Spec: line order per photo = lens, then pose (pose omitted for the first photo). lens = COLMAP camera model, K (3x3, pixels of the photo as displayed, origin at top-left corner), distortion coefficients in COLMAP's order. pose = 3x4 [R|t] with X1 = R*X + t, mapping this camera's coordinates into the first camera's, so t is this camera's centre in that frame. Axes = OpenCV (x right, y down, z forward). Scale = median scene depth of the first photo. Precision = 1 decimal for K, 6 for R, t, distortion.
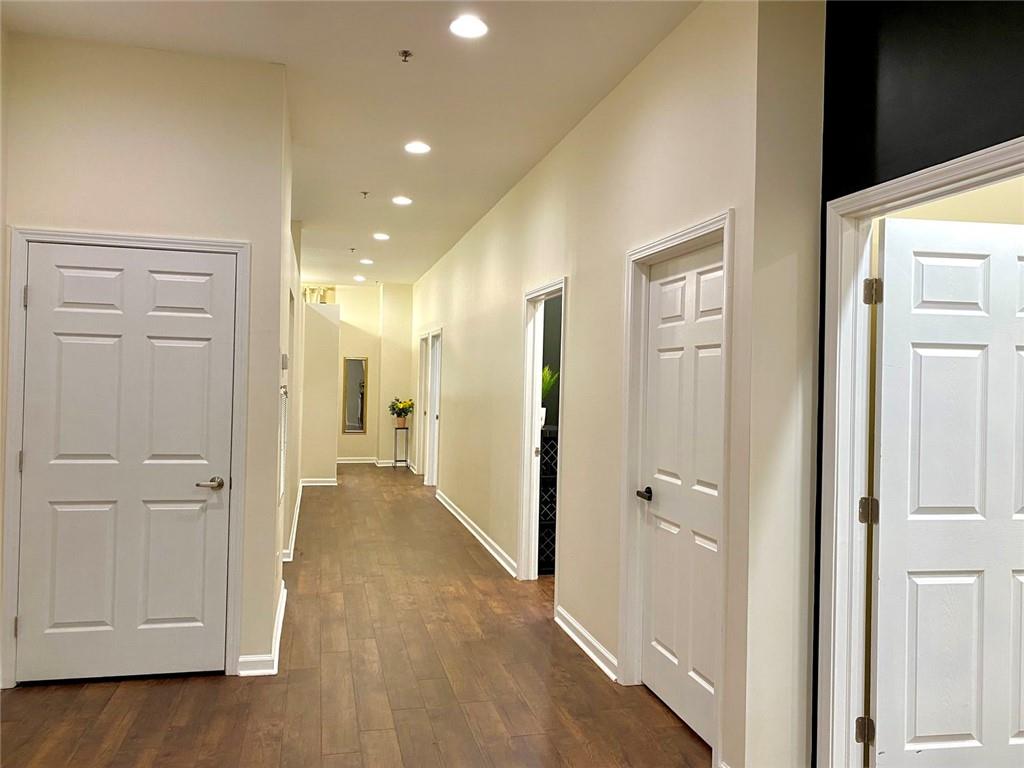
lens RADIAL K [[810.3, 0, 512.0], [0, 810.3, 384.0], [0, 0, 1]] dist [0.129705, -0.190182]
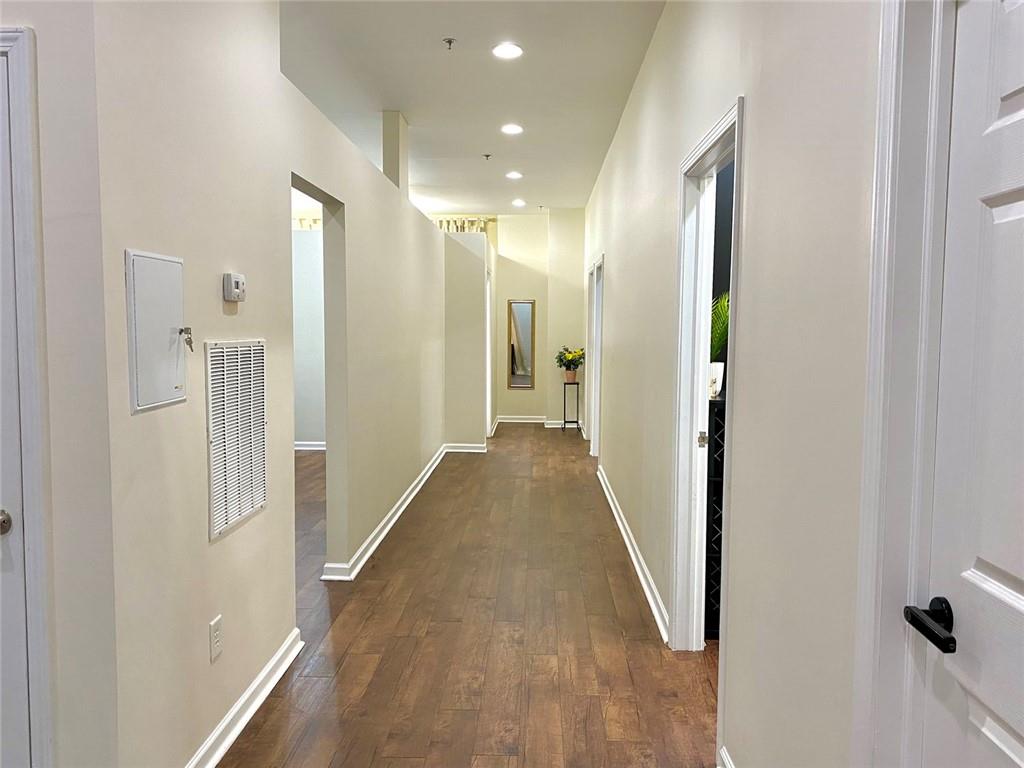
lens RADIAL K [[827.7, 0, 512.0], [0, 827.7, 384.0], [0, 0, 1]] dist [0.057031, -0.119712]
pose [[0.967174, 0.004215, -0.254082, 0.056586], [0.011733, 0.998056, 0.061217, 0.006720], [0.253846, -0.062188, 0.965243, 0.439291]]
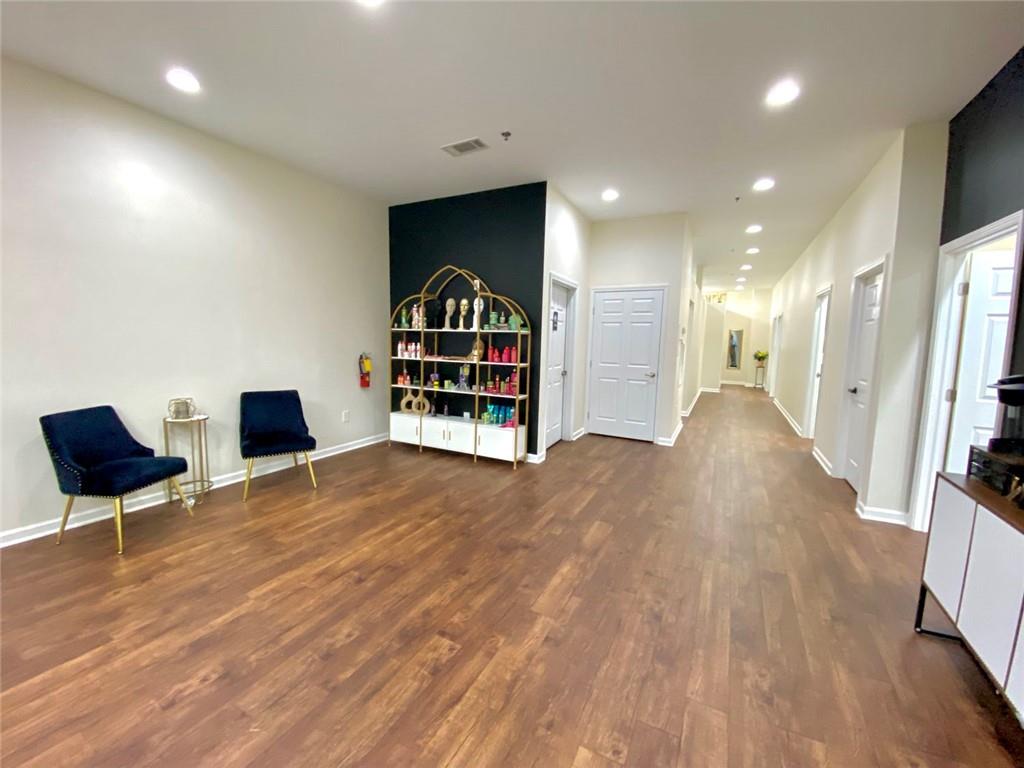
lens RADIAL K [[412.6, 0, 511.0], [0, 412.6, 382.8], [0, 0, 1]] dist [0.023150, -0.021474]
pose [[0.758948, 0.064395, -0.647959, 0.133739], [-0.006164, 0.995764, 0.091740, 0.016947], [0.651122, -0.065631, 0.756130, -0.266563]]
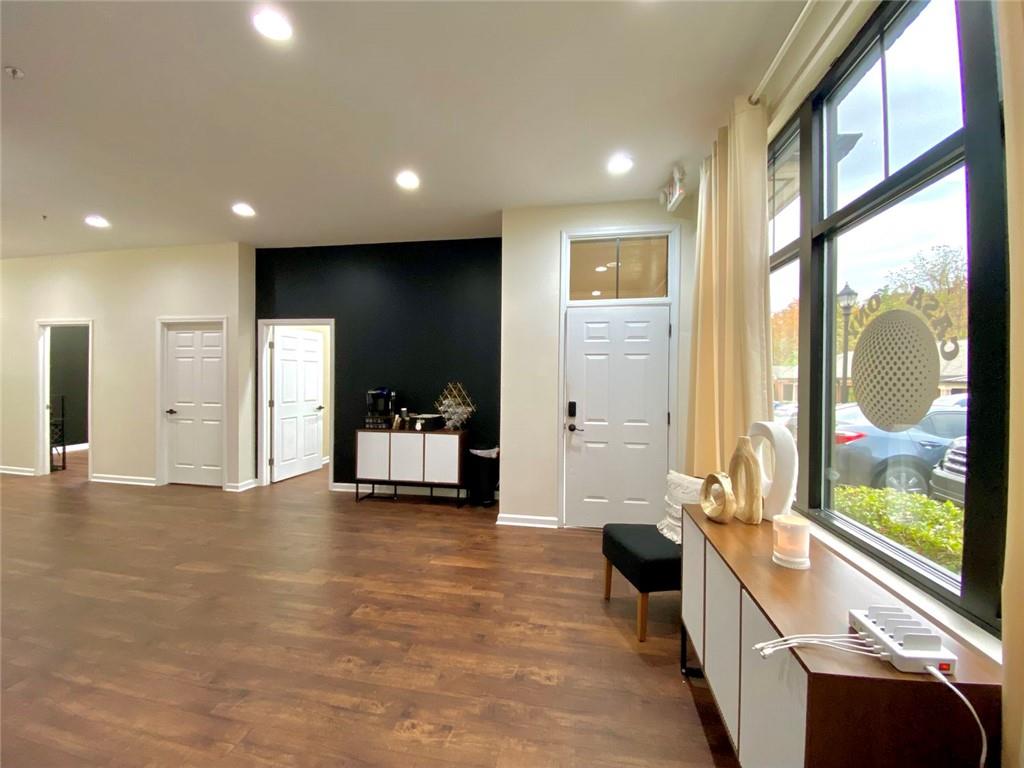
lens RADIAL K [[409.1, 0, 504.5], [0, 409.1, 383.2], [0, 0, 1]] dist [0.002290, -0.014404]
pose [[0.400290, -0.027586, 0.915973, -0.437333], [0.001482, 0.999565, 0.029456, 0.003865], [-0.916388, -0.010433, 0.400156, -0.372157]]
